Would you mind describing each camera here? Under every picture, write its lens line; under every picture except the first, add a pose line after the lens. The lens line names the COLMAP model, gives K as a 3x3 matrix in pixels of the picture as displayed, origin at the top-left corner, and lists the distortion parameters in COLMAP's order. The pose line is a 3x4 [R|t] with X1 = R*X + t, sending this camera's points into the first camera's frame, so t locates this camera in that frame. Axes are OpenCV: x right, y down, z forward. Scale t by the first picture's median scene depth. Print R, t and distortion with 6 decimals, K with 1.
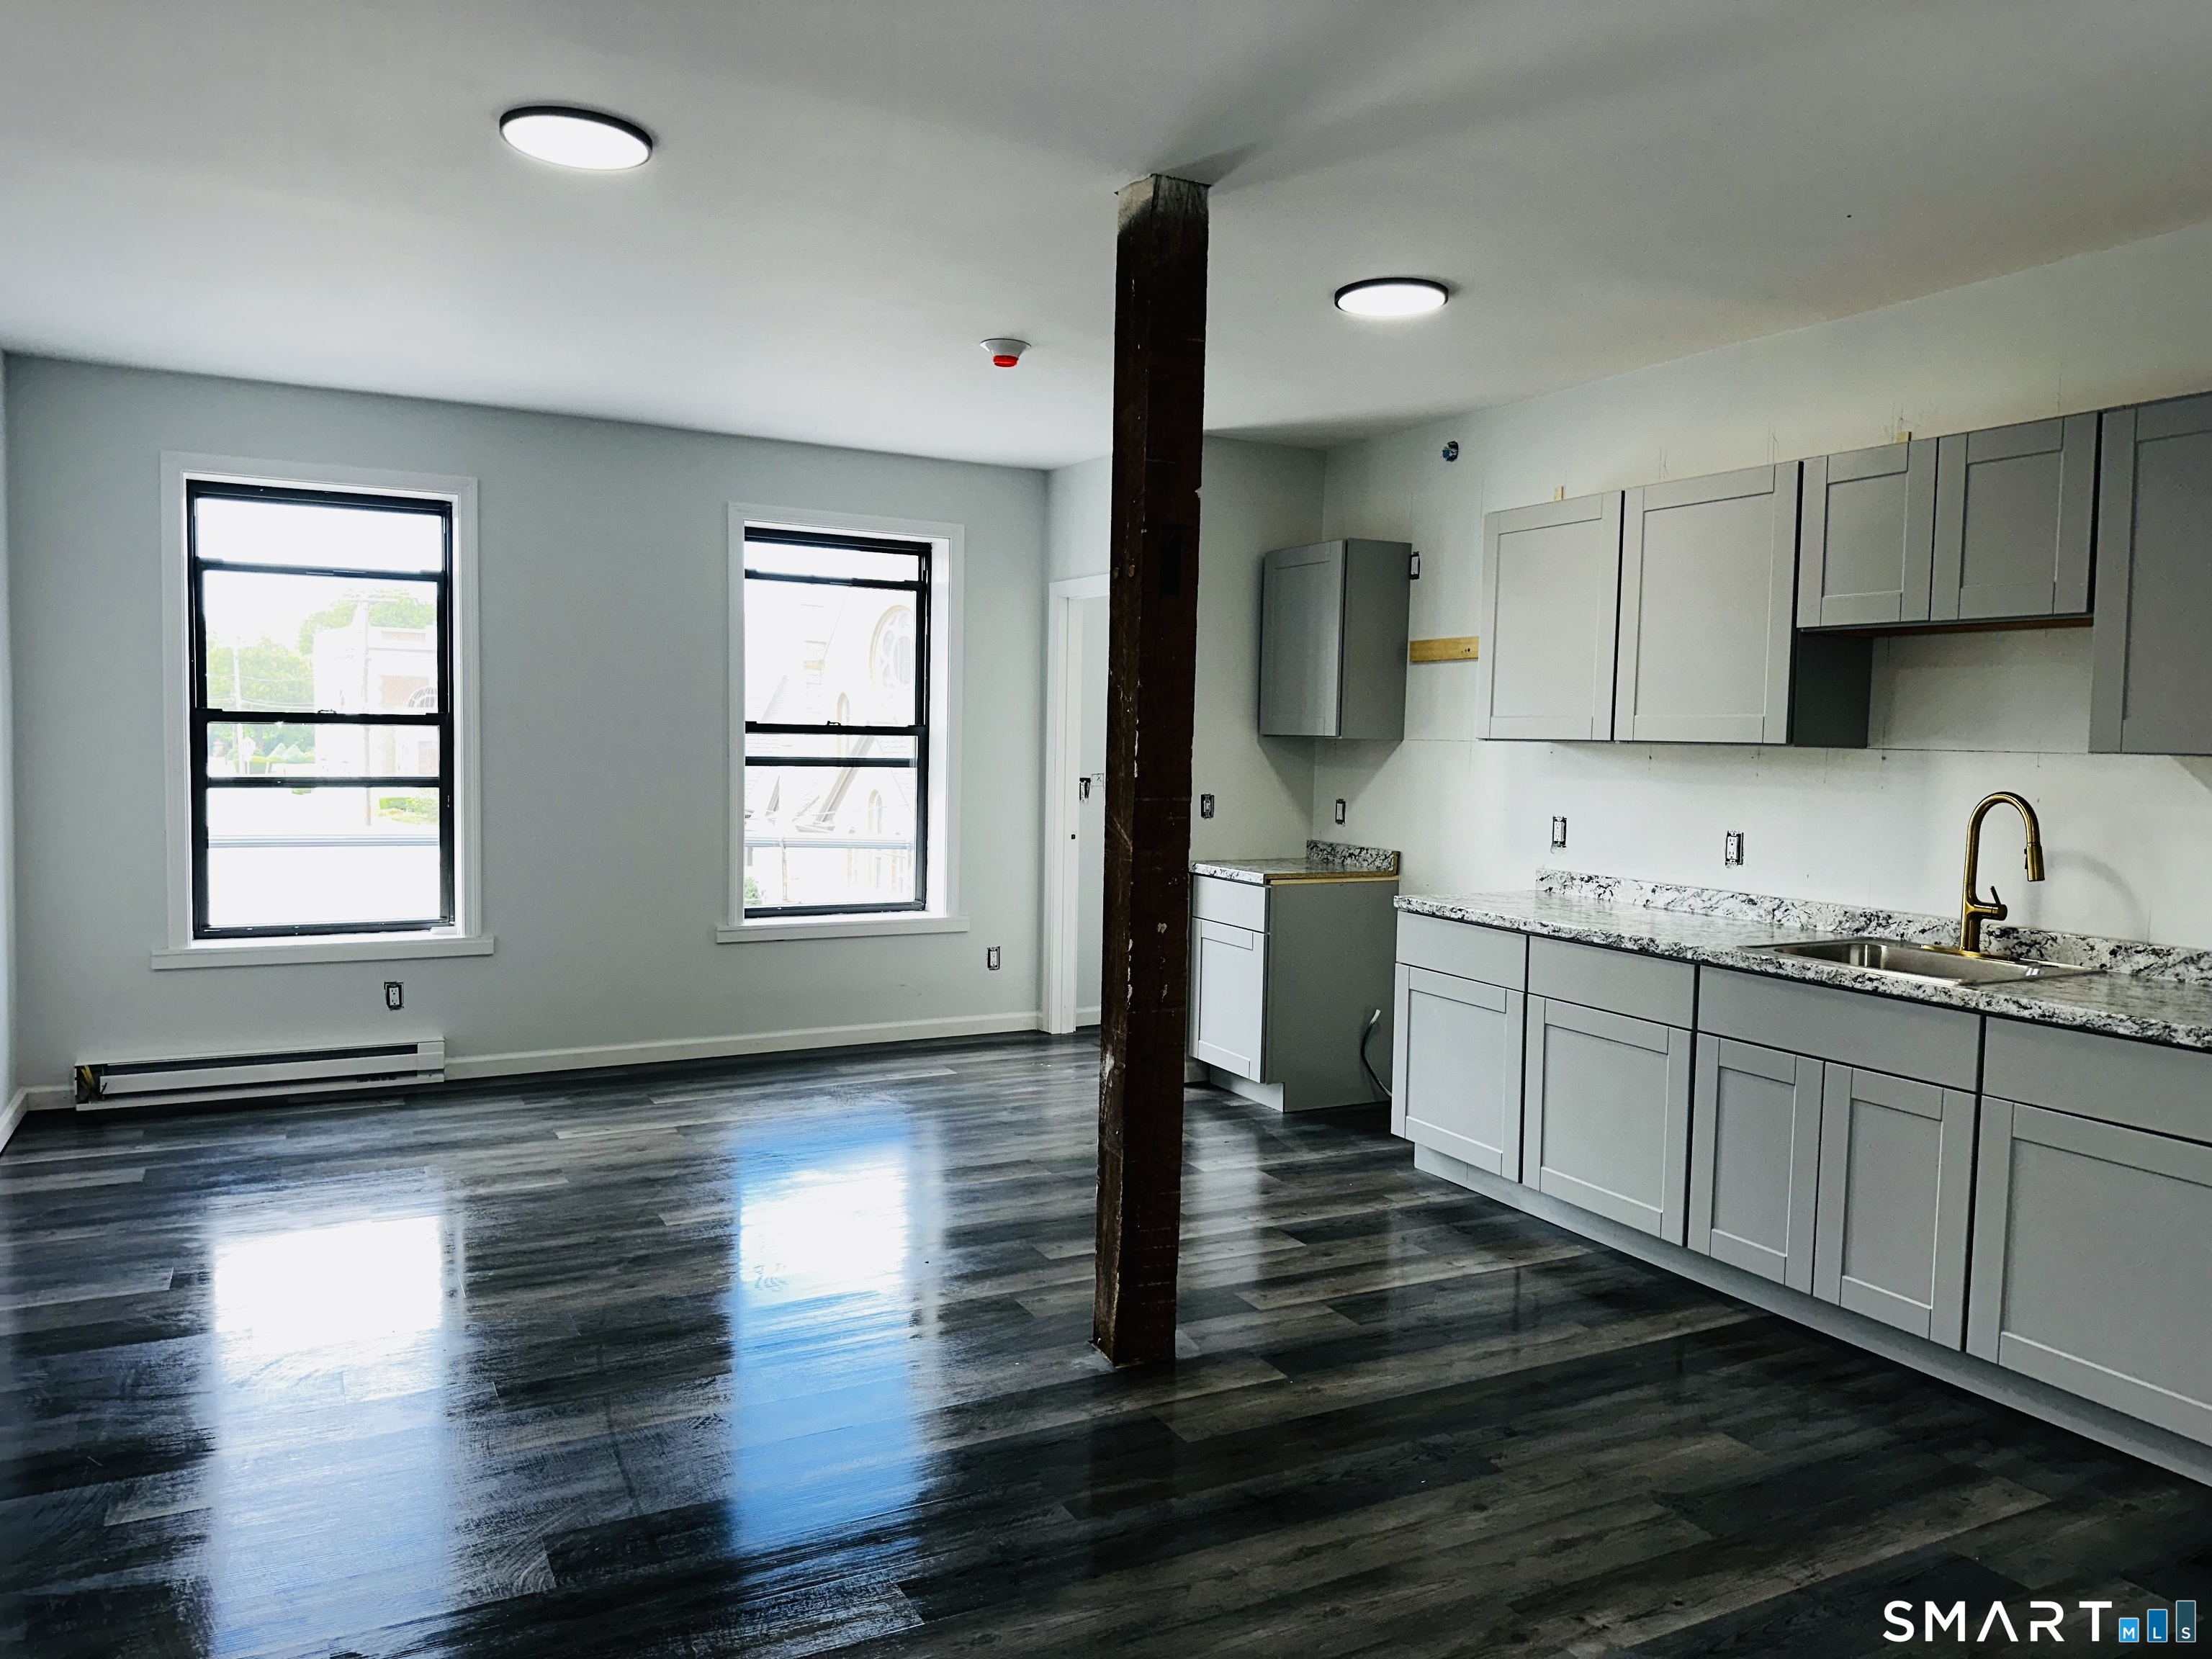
lens RADIAL K [[1573.7, 0, 1101.6], [0, 1573.7, 828.8], [0, 0, 1]] dist [-0.002965, -0.000462]
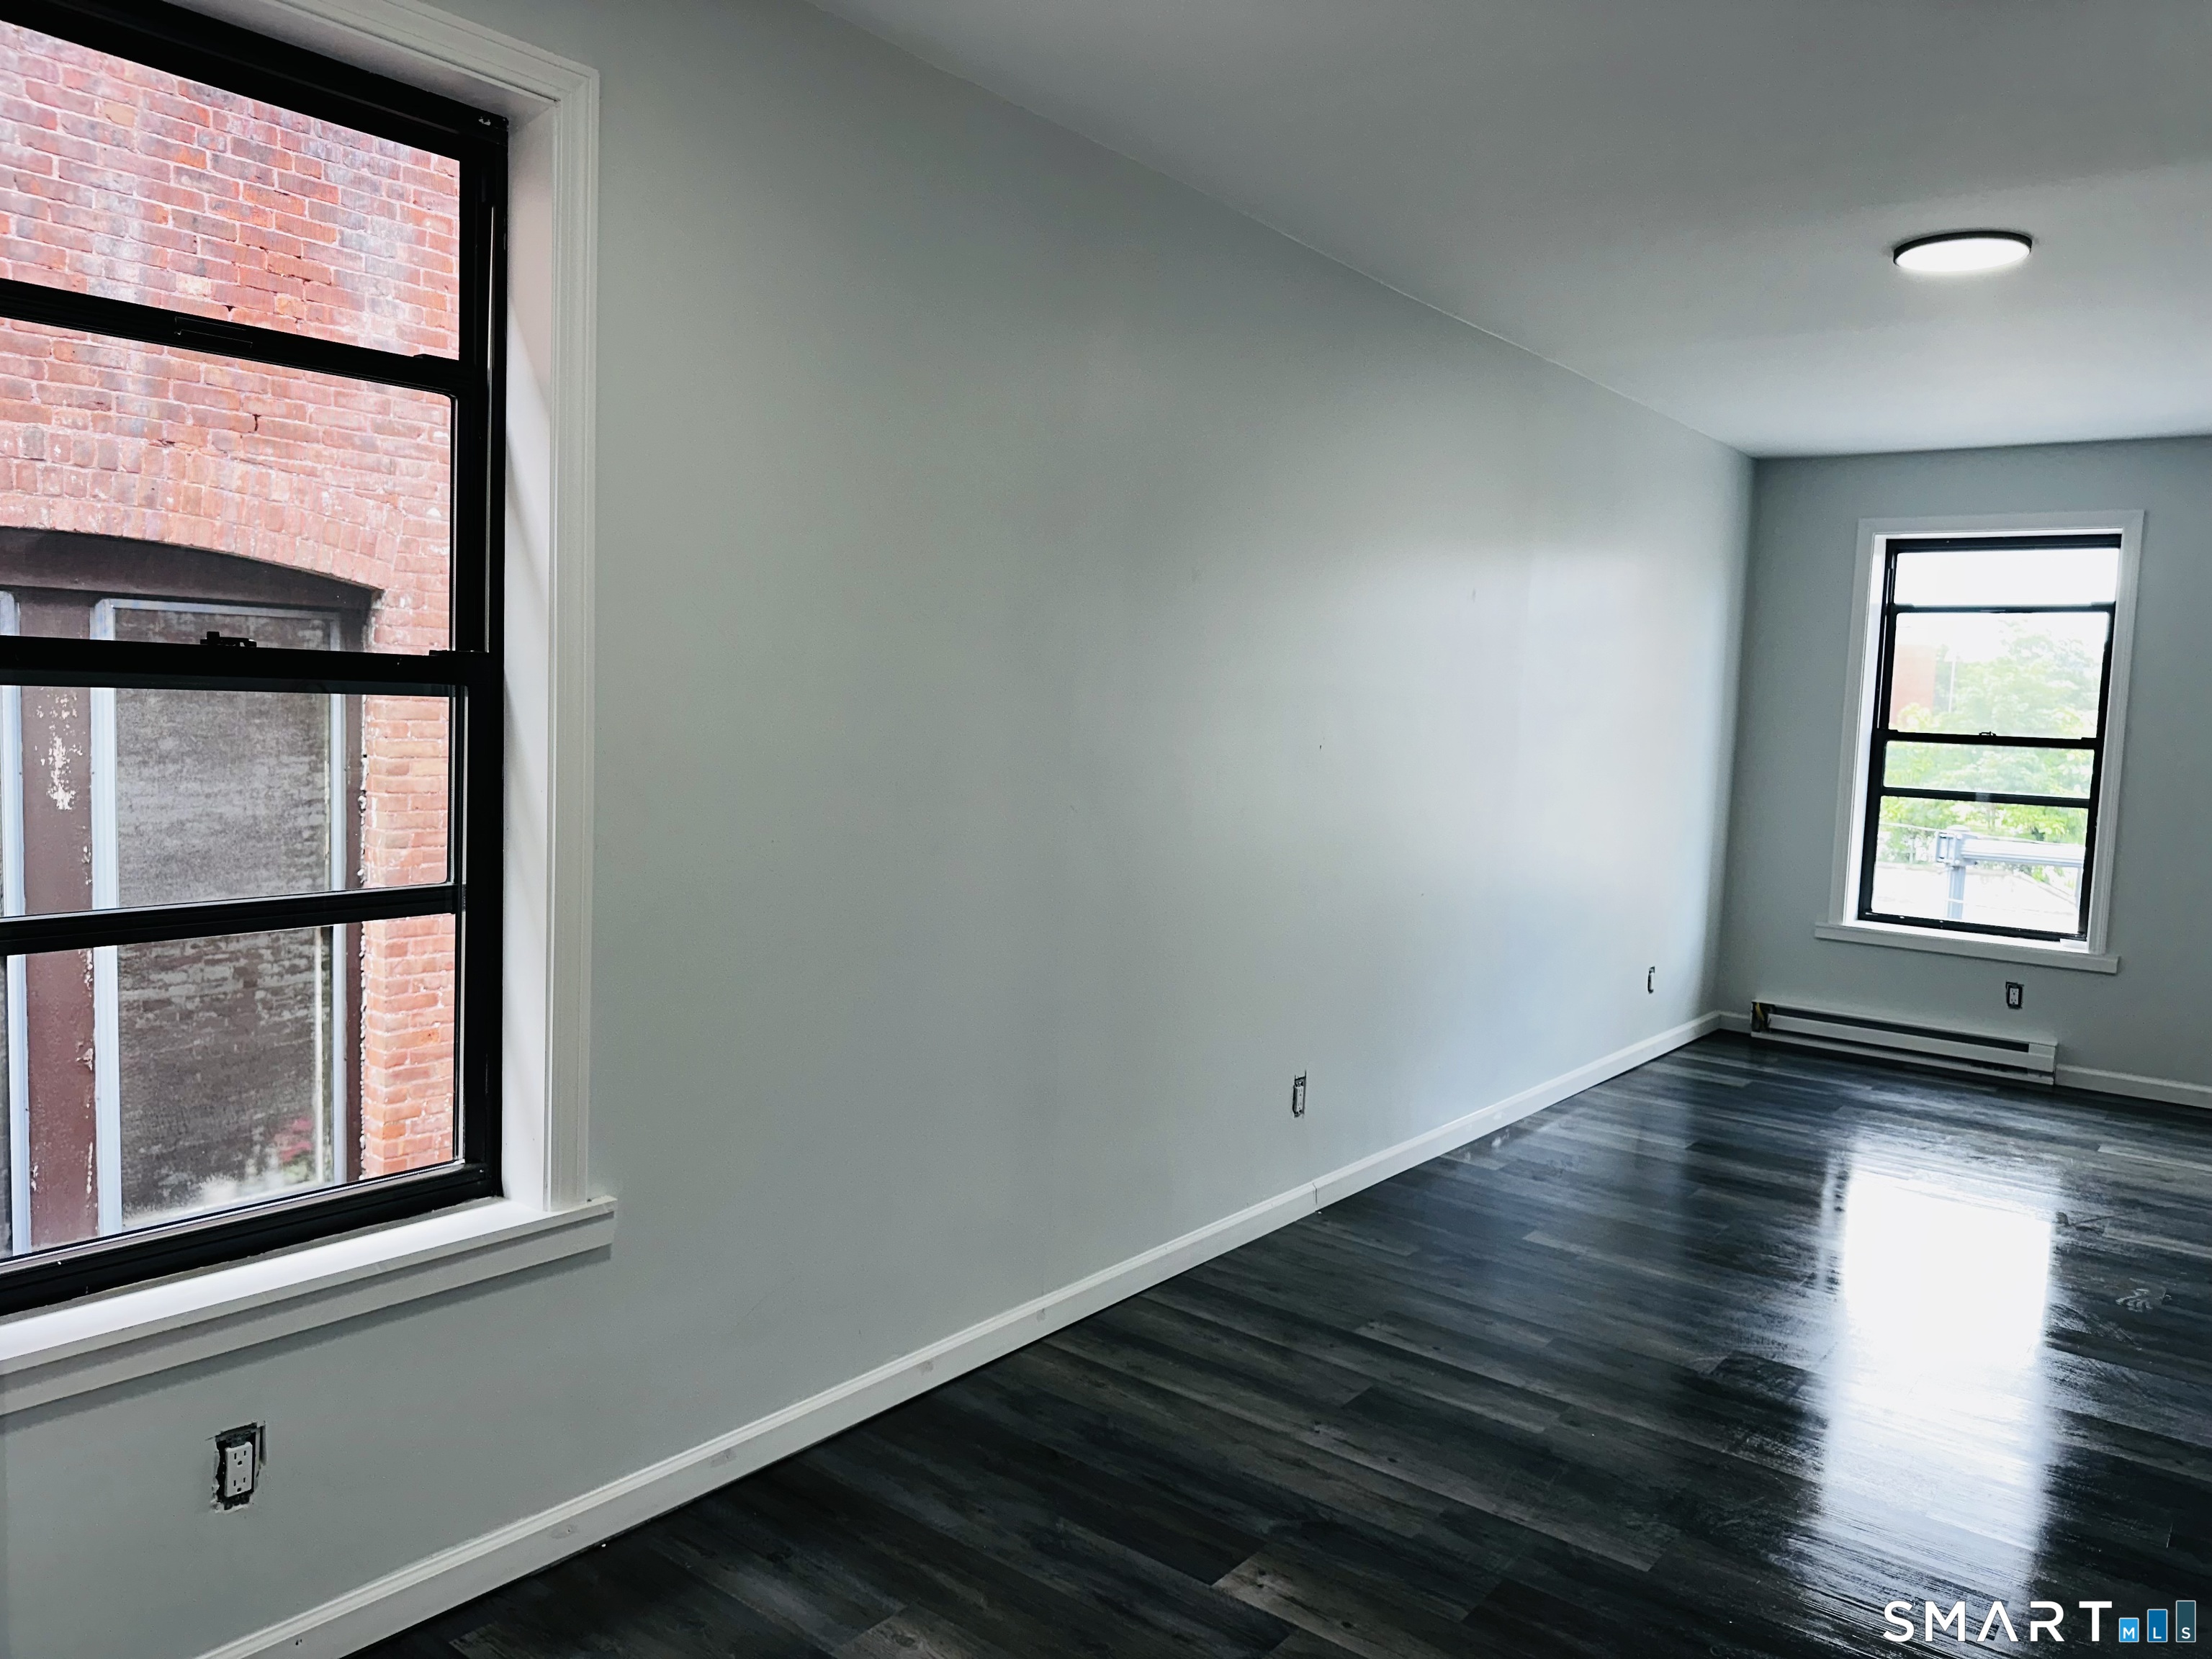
lens RADIAL K [[1573.7, 0, 1104.0], [0, 1573.7, 831.5], [0, 0, 1]] dist [-0.002965, -0.000462]
pose [[0.400486, 0.077295, -0.913037, 0.289259], [-0.090660, 0.994889, 0.044458, 0.001842], [0.911807, 0.064971, 0.405447, -0.022985]]
